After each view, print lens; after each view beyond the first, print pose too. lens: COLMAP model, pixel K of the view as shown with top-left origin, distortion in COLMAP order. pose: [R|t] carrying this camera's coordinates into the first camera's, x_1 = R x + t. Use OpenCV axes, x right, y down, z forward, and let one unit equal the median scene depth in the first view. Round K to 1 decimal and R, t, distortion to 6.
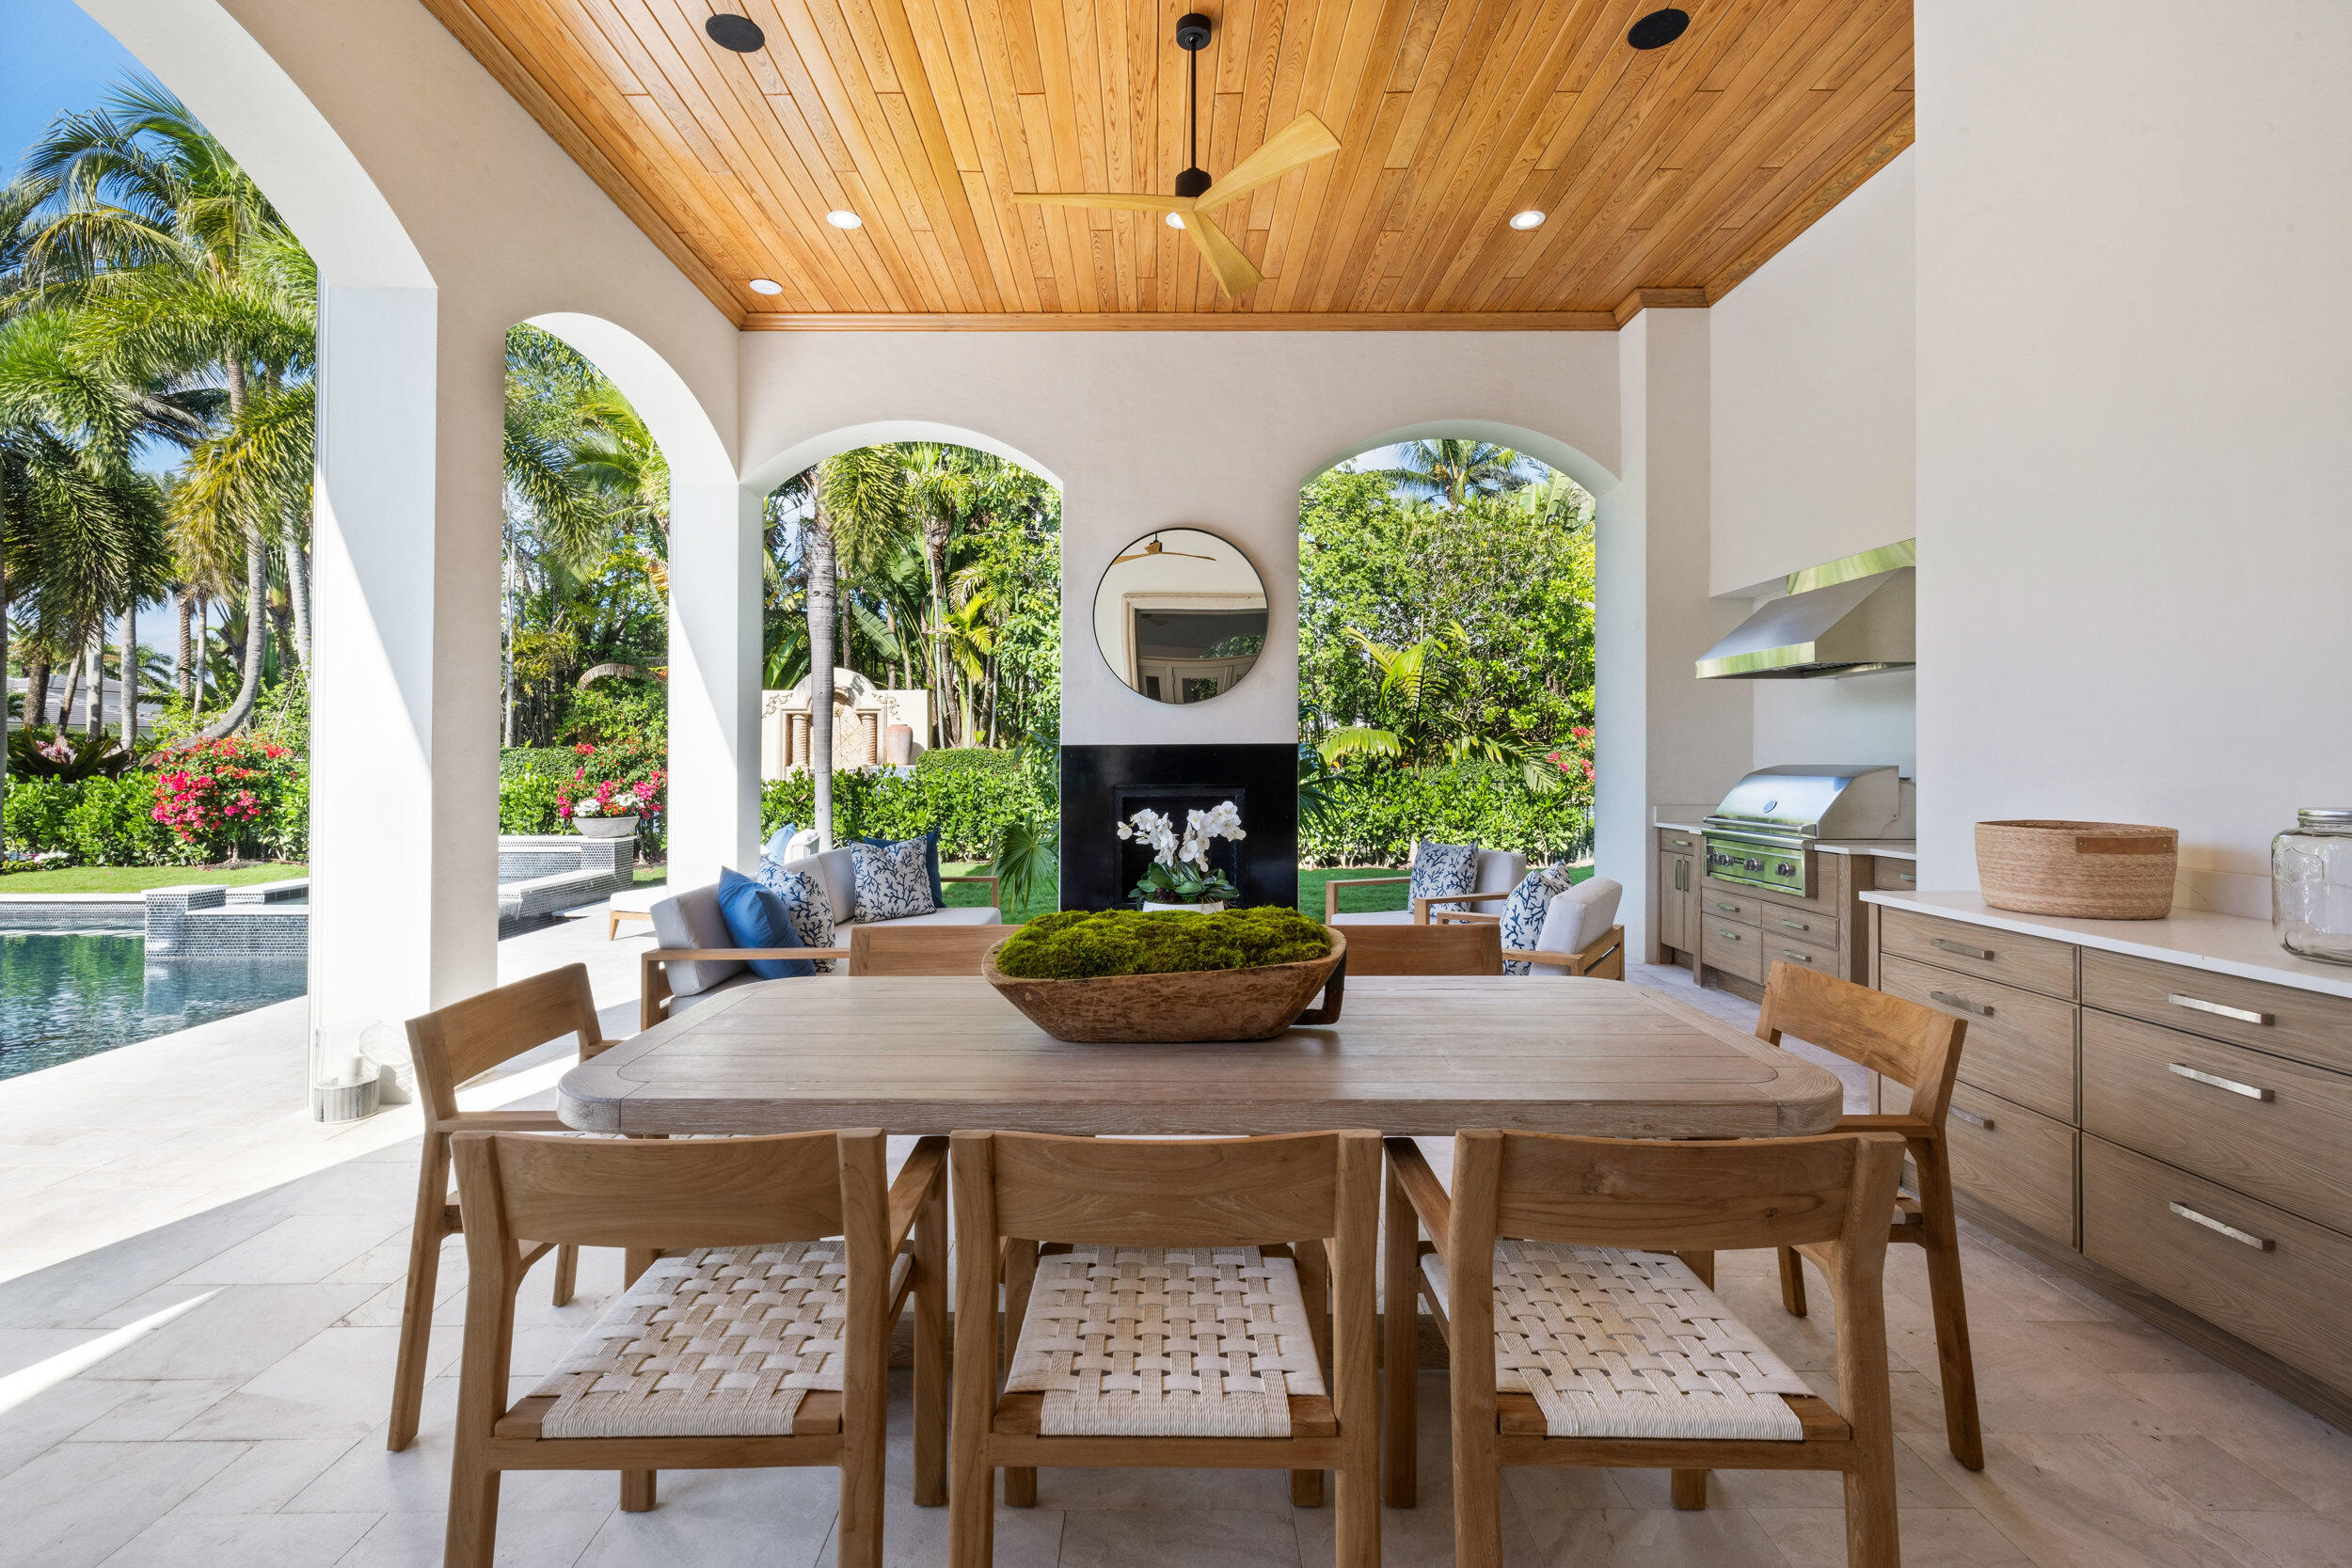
lens RADIAL K [[994.5, 0, 1142.6], [0, 994.5, 742.3], [0, 0, 1]] dist [0.000050, -0.000285]
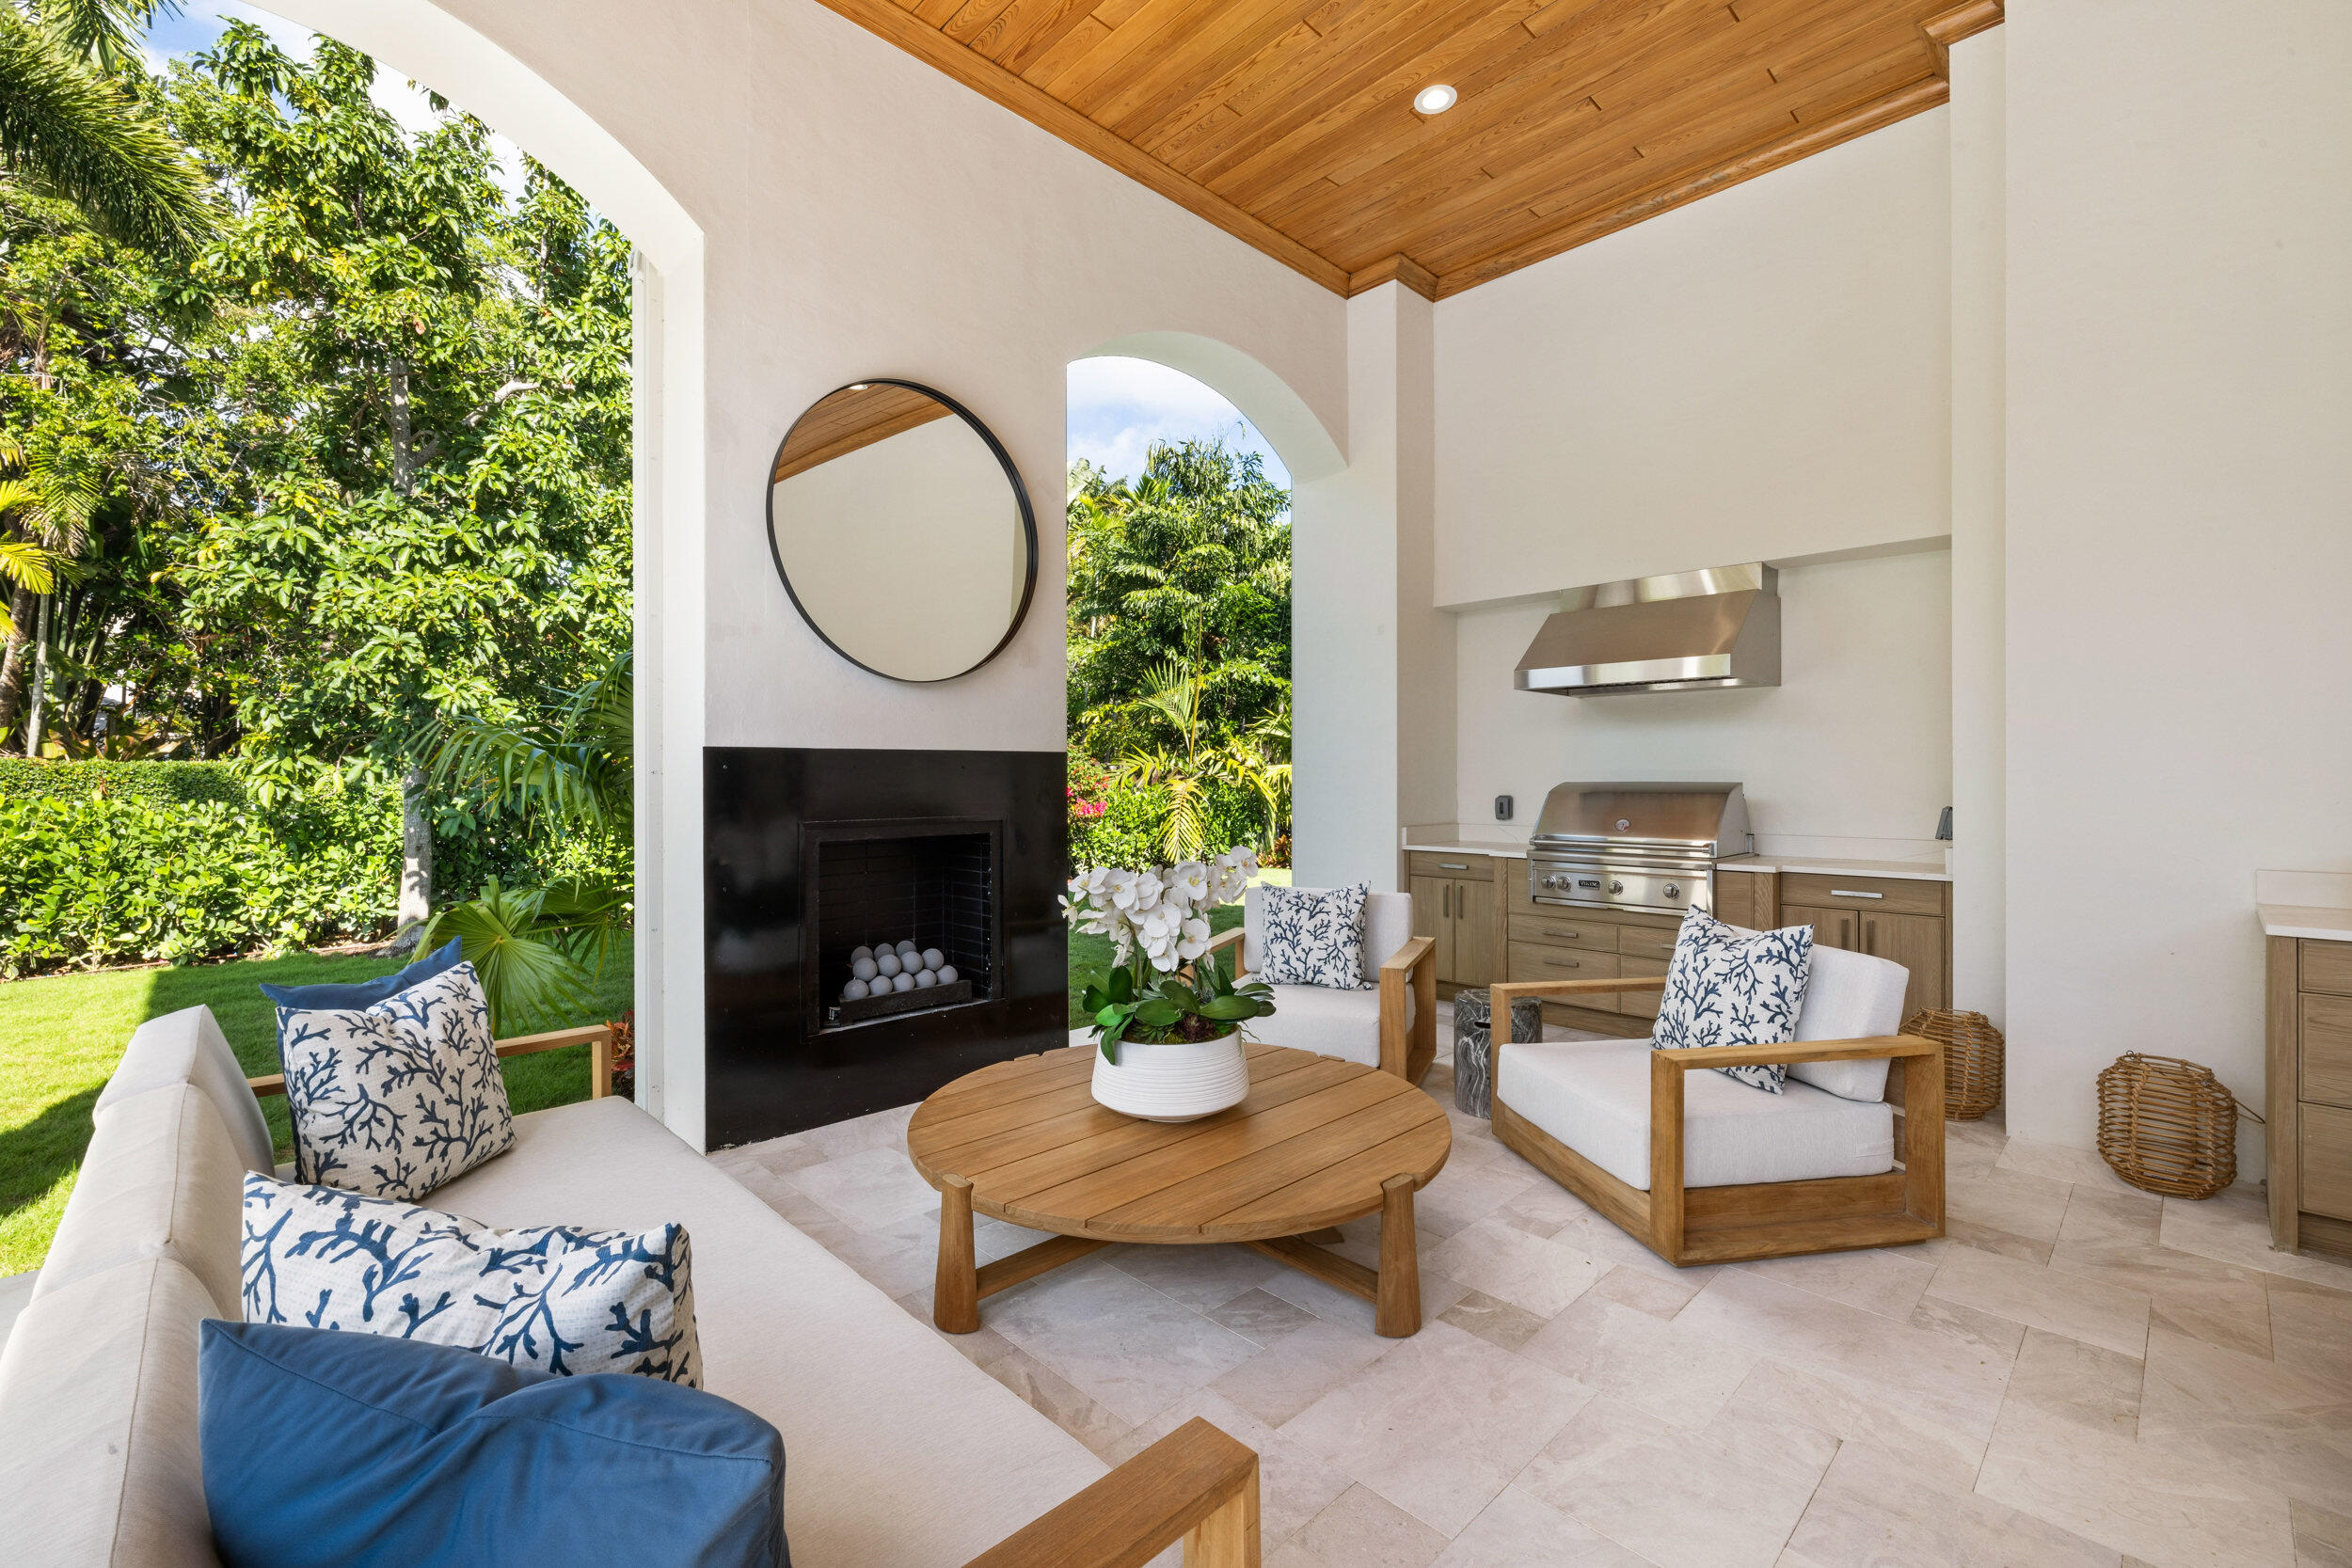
lens RADIAL K [[994.5, 0, 1167.9], [0, 994.5, 776.8], [0, 0, 1]] dist [0.000050, -0.000285]
pose [[0.724289, 0.002553, 0.689492, -0.305949], [-0.012137, 0.999885, 0.009048, 0.013007], [-0.689390, -0.014922, 0.724237, 0.540476]]
